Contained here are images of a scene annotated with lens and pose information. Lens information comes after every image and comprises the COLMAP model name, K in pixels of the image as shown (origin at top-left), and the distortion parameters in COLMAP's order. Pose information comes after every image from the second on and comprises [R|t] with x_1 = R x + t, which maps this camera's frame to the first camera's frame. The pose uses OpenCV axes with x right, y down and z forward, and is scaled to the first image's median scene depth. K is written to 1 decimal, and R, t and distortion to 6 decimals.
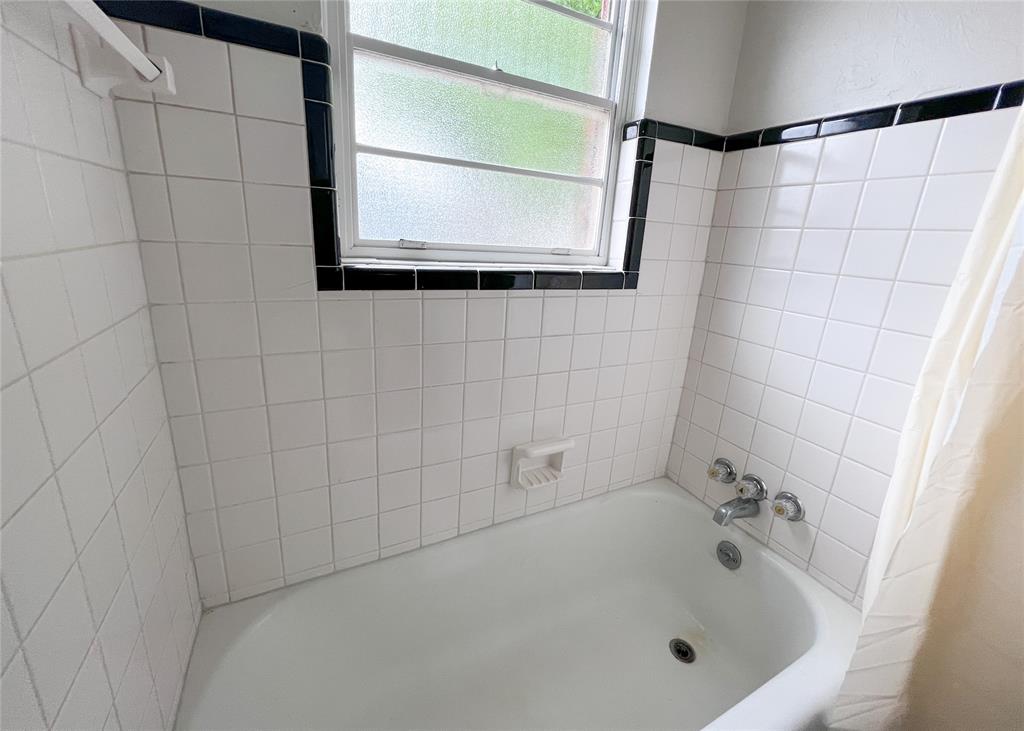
lens RADIAL K [[410.8, 0, 510.4], [0, 410.8, 345.2], [0, 0, 1]] dist [0.000017, 0.000009]
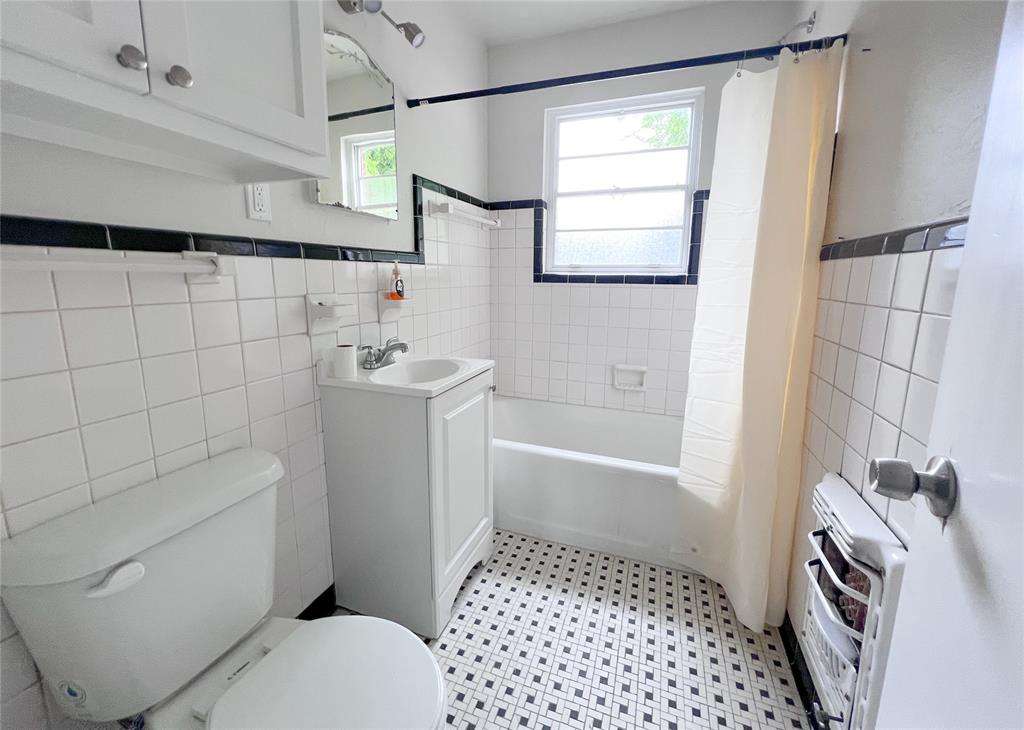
lens RADIAL K [[410.8, 0, 510.4], [0, 410.8, 344.7], [0, 0, 1]] dist [0.000017, 0.000009]
pose [[0.684296, 0.064184, -0.726374, 1.378343], [-0.159588, 0.985153, -0.063293, 0.452868], [0.711527, 0.159231, 0.684379, -0.902234]]
